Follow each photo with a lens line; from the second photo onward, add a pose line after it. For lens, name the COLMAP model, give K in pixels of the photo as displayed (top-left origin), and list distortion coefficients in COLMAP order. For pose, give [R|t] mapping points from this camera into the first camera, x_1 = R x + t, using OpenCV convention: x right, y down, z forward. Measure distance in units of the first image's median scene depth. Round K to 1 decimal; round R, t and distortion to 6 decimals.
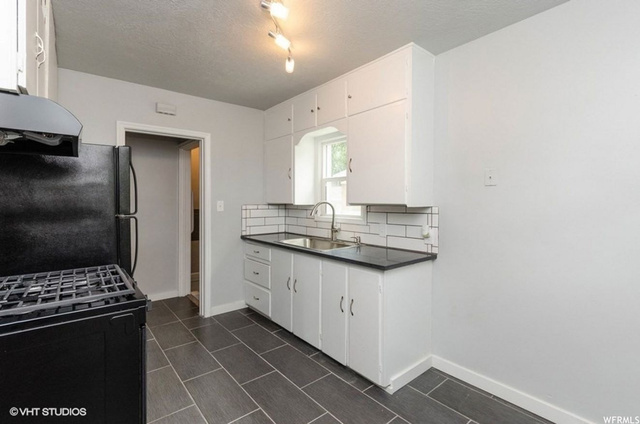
lens RADIAL K [[299.6, 0, 321.8], [0, 299.6, 200.4], [0, 0, 1]] dist [0.000442, -0.000119]
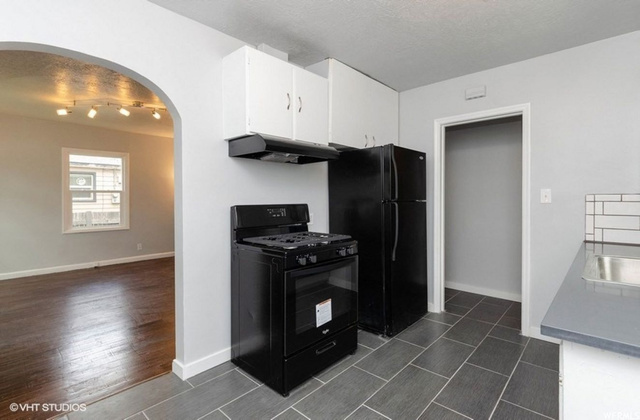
lens RADIAL K [[306.0, 0, 323.8], [0, 306.0, 199.9], [0, 0, 1]] dist [-0.001628, -0.000399]
pose [[0.138544, 0.006311, -0.990336, 0.362880], [0.003662, 0.999970, 0.006885, 0.023498], [0.990350, -0.004580, 0.138516, 0.383492]]
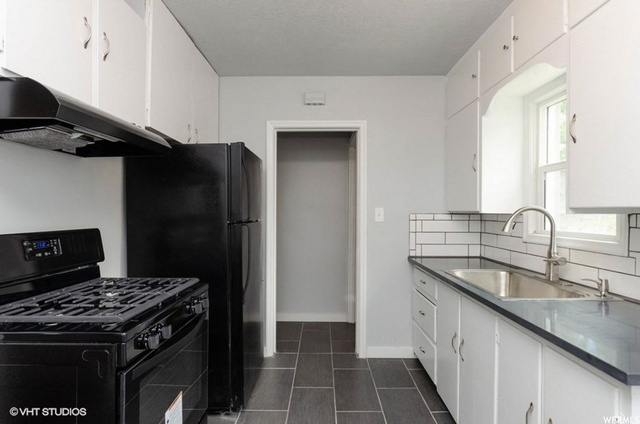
lens RADIAL K [[346.1, 0, 320.0], [0, 346.1, 212.0], [0, 0, 1]] dist [0.001077, 0.000168]
pose [[0.763657, 0.000810, -0.645622, 0.118863], [-0.001477, 0.999999, -0.000493, 0.013680], [0.645621, 0.001330, 0.763657, 0.260383]]
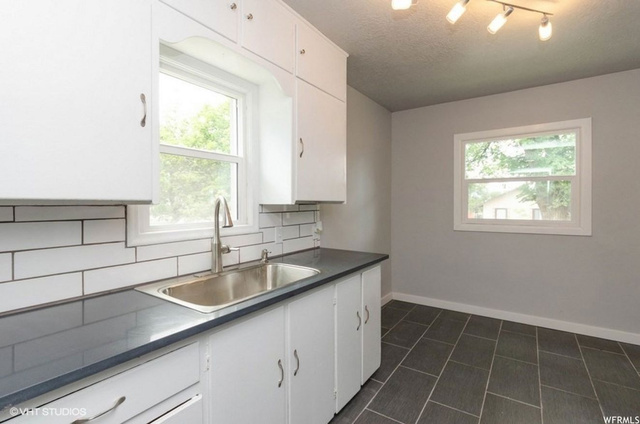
lens RADIAL K [[299.6, 0, 321.8], [0, 299.6, 200.4], [0, 0, 1]] dist [0.000442, -0.000119]
pose [[-0.273740, 0.005695, 0.961787, -0.503271], [-0.002224, 0.999976, -0.006554, 0.011269], [-0.961801, -0.003933, -0.273721, 0.939623]]
